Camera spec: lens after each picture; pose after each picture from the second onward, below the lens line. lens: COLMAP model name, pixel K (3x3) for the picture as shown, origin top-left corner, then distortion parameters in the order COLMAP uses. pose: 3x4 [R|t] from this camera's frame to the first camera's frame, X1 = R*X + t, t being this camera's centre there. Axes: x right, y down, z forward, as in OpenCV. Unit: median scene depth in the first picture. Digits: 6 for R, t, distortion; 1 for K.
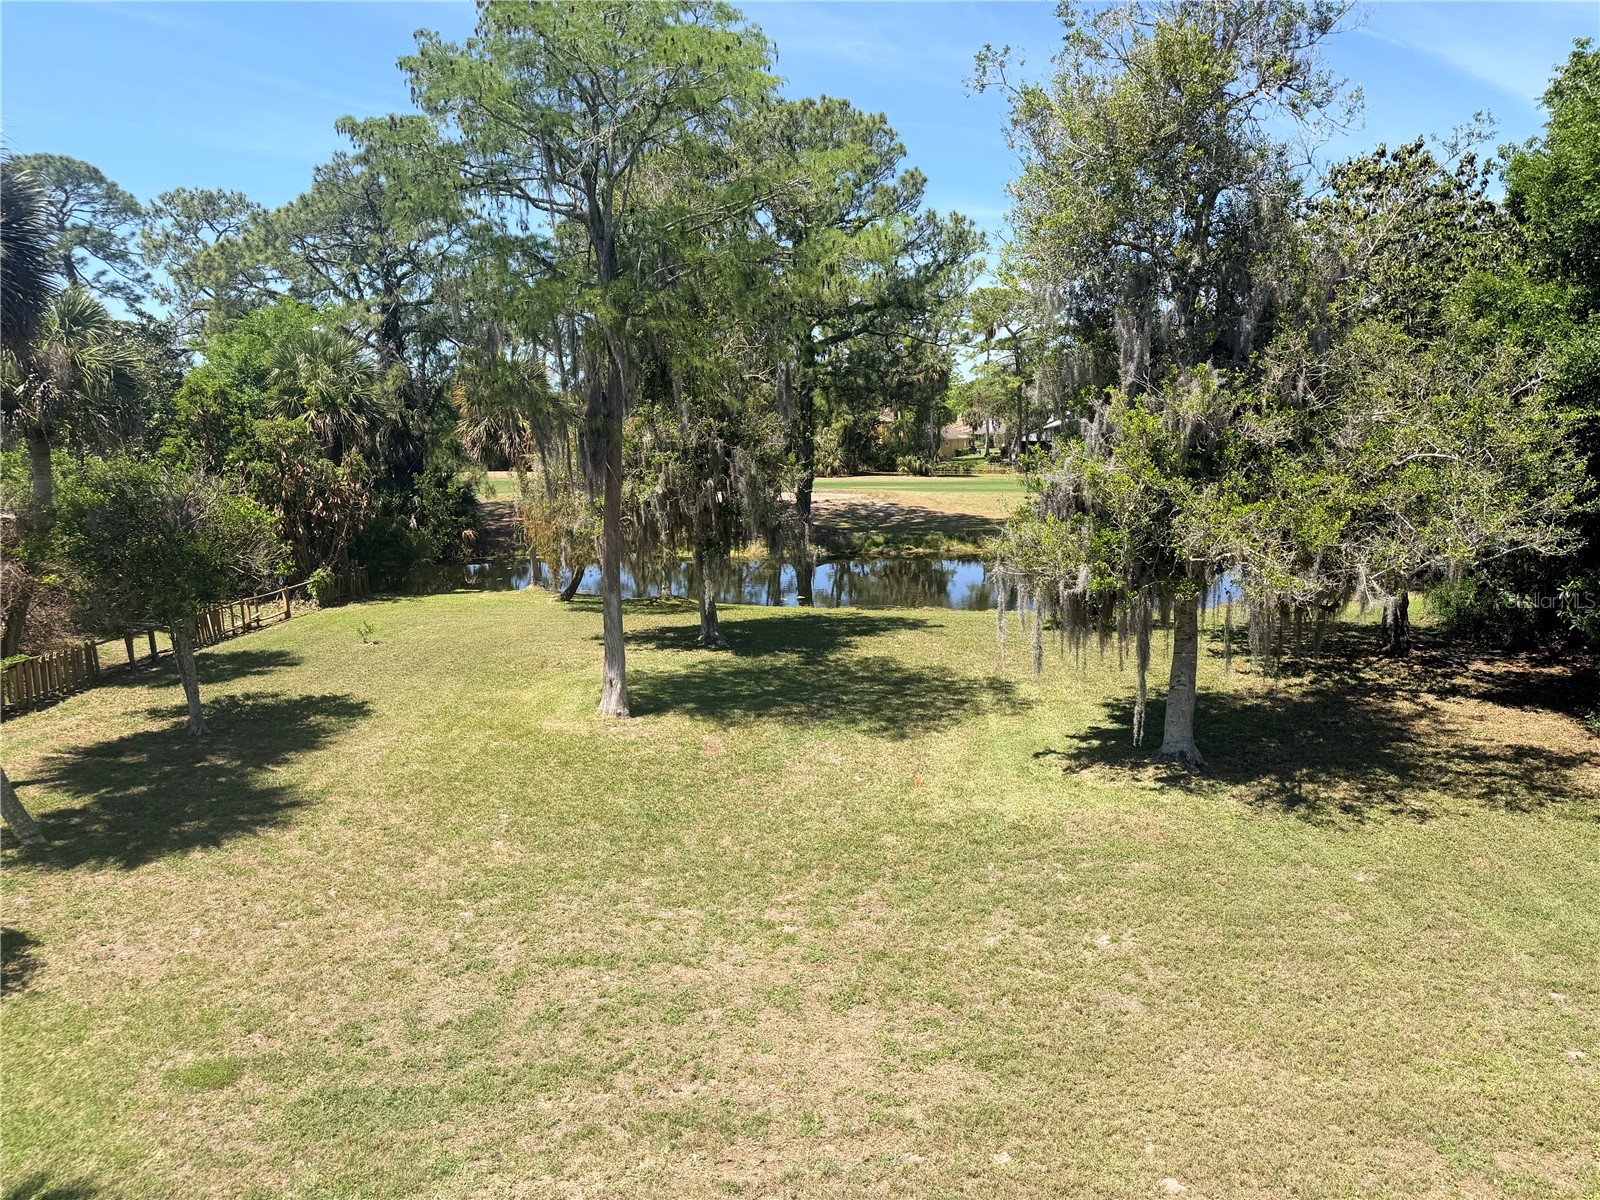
lens RADIAL K [[1126.1, 0, 784.8], [0, 1126.1, 600.4], [0, 0, 1]] dist [0.035719, -0.050014]
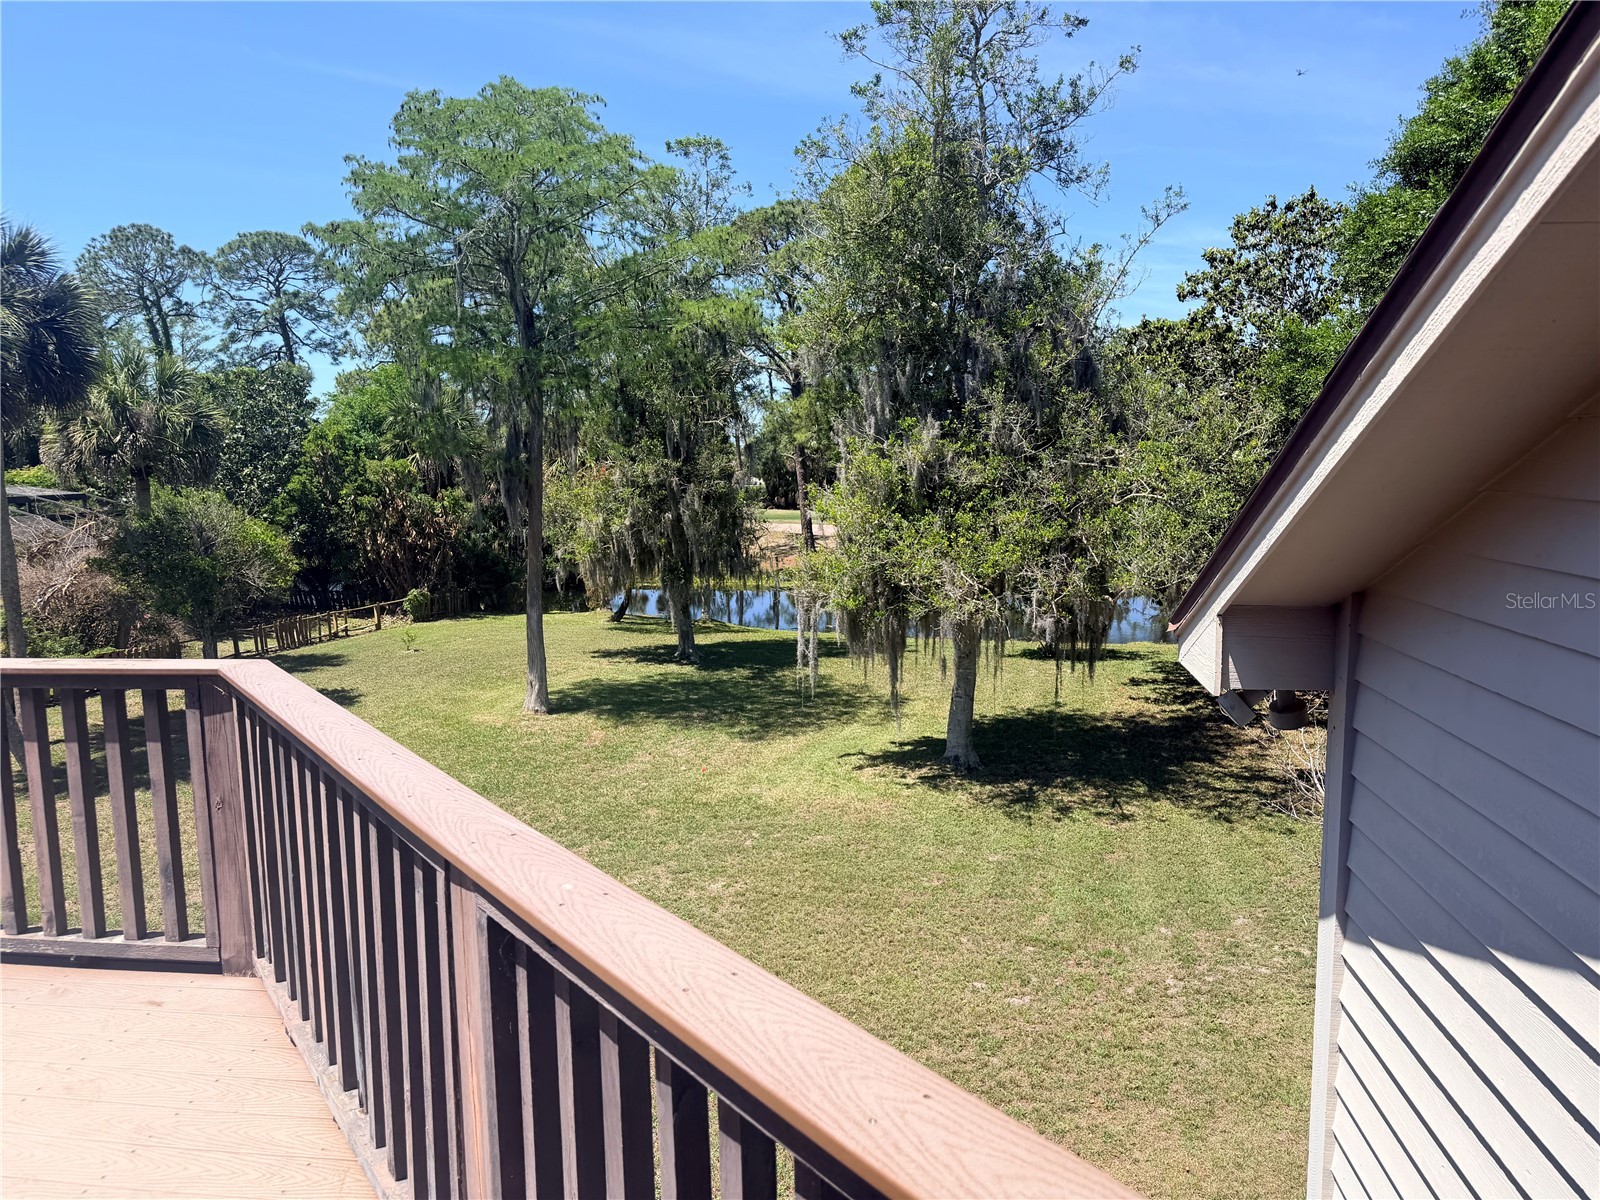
lens RADIAL K [[1143.6, 0, 823.5], [0, 1143.6, 620.9], [0, 0, 1]] dist [0.024997, -0.048989]
pose [[0.982279, 0.023514, -0.185942, 0.219015], [-0.026133, 0.999591, -0.011647, 0.007697], [0.185592, 0.016300, 0.982492, -0.072572]]
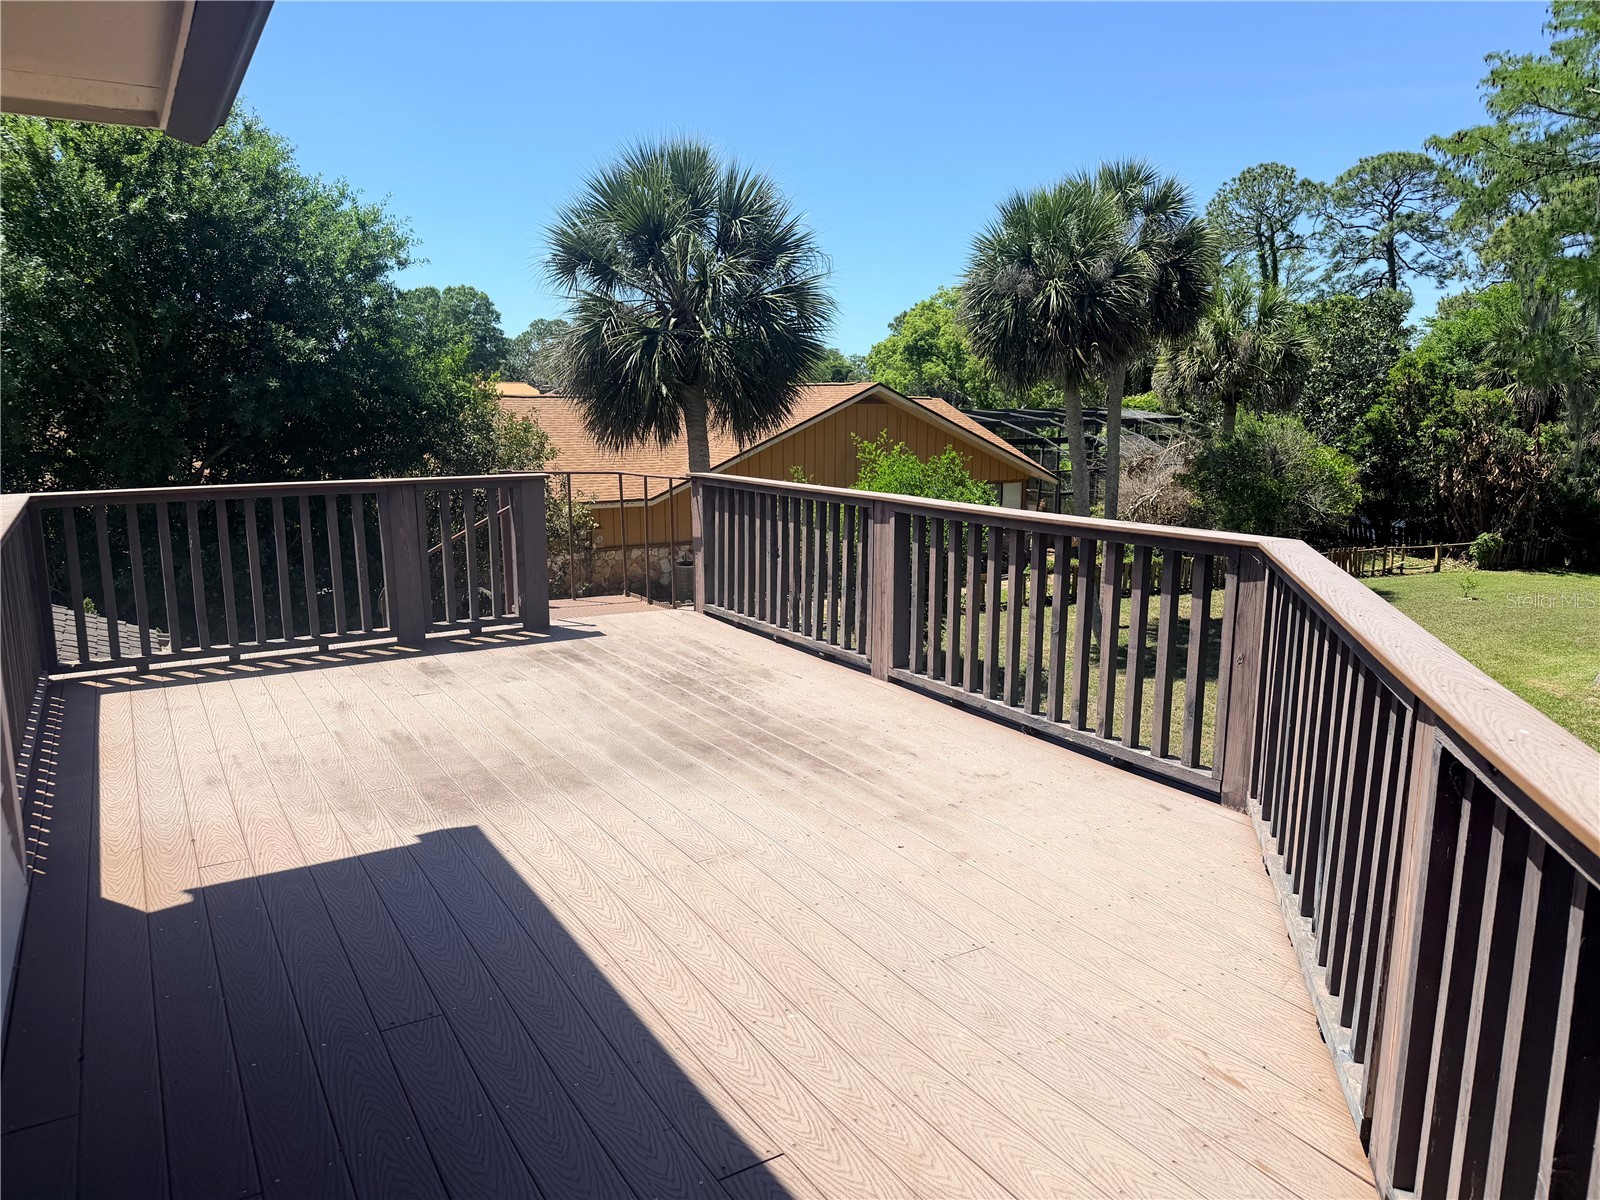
lens RADIAL K [[1155.5, 0, 800.0], [0, 1155.5, 600.0], [0, 0, 1]] dist [0.008683, 0.002748]
pose [[0.476459, 0.166886, -0.863213, 0.225867], [-0.147928, 0.983039, 0.108402, 0.011169], [0.866663, 0.076044, 0.493065, -0.078759]]
